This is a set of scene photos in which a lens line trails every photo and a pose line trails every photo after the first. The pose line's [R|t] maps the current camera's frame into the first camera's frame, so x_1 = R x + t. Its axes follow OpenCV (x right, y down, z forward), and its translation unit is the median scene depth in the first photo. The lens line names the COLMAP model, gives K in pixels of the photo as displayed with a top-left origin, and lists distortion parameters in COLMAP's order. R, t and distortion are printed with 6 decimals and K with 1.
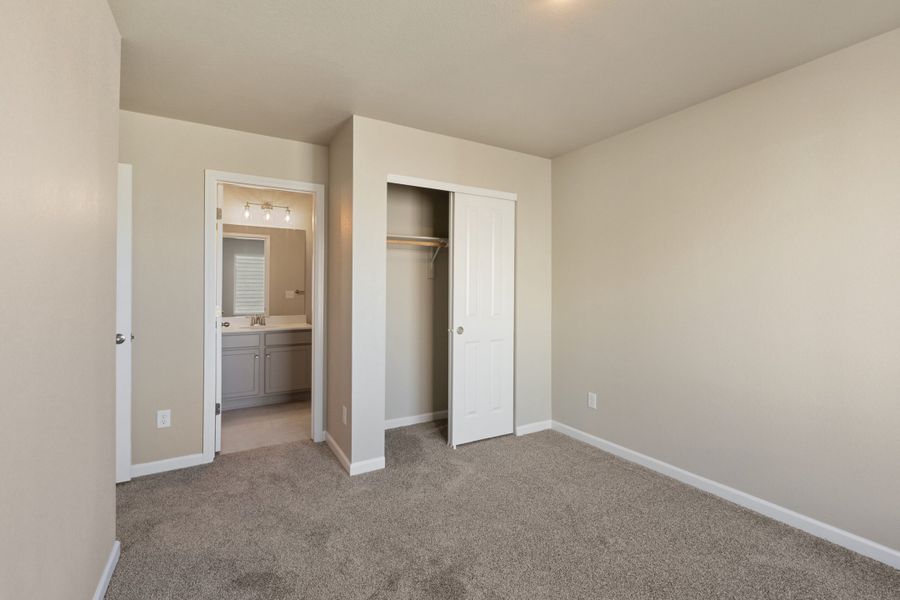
lens RADIAL K [[400.5, 0, 449.2], [0, 400.5, 298.4], [0, 0, 1]] dist [-0.000566, -0.000021]
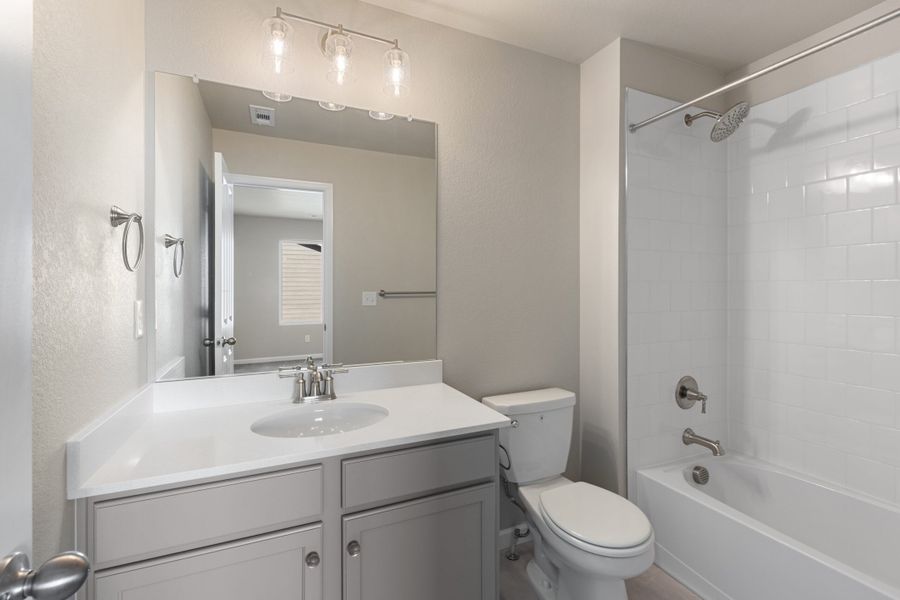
lens RADIAL K [[400.5, 0, 450.9], [0, 400.5, 292.2], [0, 0, 1]] dist [-0.000566, -0.000021]
pose [[0.994080, -0.013342, -0.107826, -0.266651], [0.012603, 0.999892, -0.007535, -0.015135], [0.107915, 0.006131, 0.994141, 0.554265]]
